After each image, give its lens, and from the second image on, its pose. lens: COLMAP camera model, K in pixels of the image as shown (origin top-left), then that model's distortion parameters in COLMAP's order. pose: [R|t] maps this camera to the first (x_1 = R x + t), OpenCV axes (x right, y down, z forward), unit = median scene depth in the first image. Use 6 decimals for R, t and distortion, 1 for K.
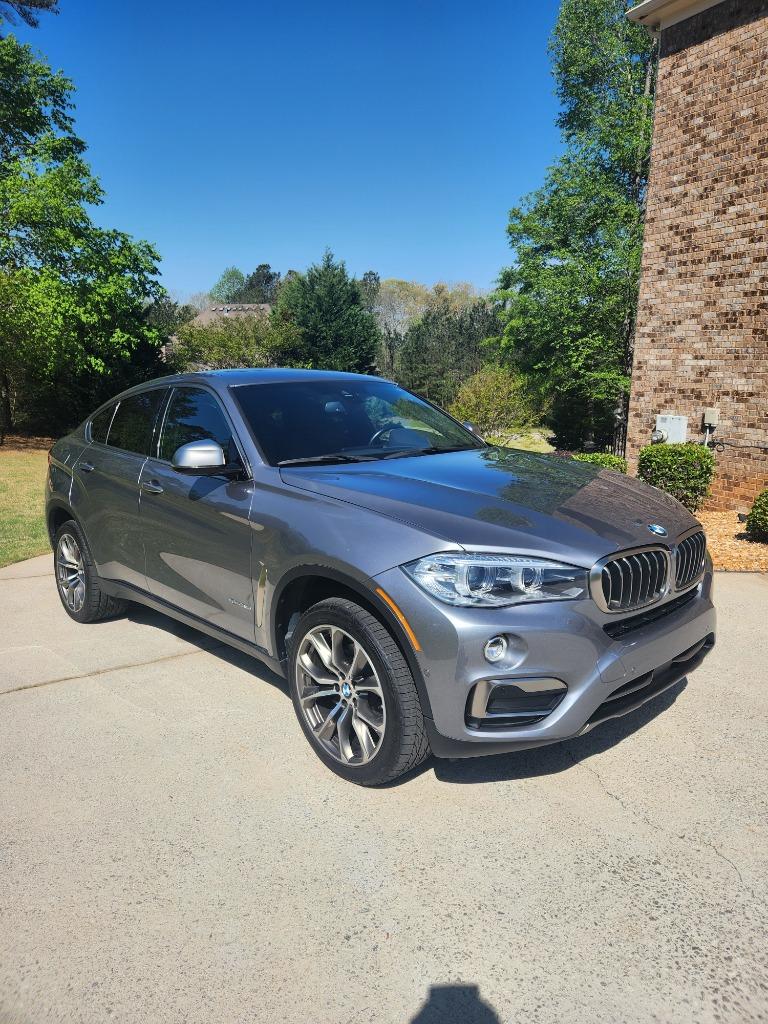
lens RADIAL K [[701.7, 0, 386.9], [0, 701.7, 517.5], [0, 0, 1]] dist [0.045147, -0.041171]
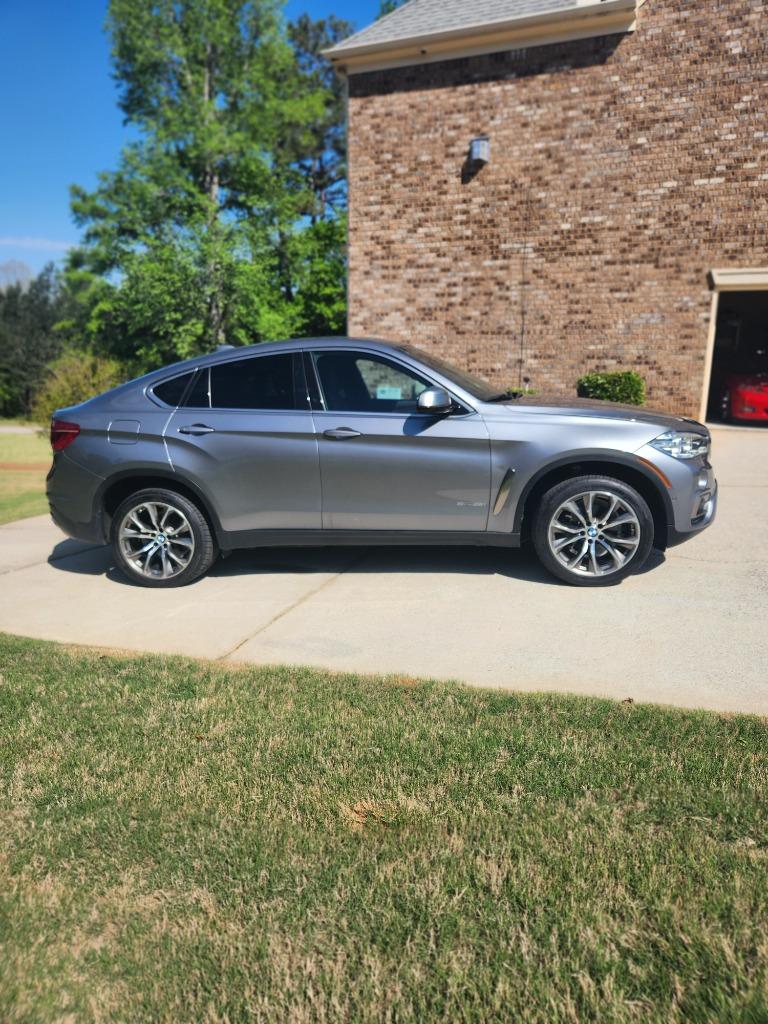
lens RADIAL K [[701.7, 0, 386.9], [0, 701.7, 517.5], [0, 0, 1]] dist [0.045147, -0.041171]
pose [[0.791155, -0.133138, 0.596950, -0.411476], [0.125374, 0.990597, 0.054772, 0.018741], [-0.598628, 0.031509, 0.800407, -0.004487]]
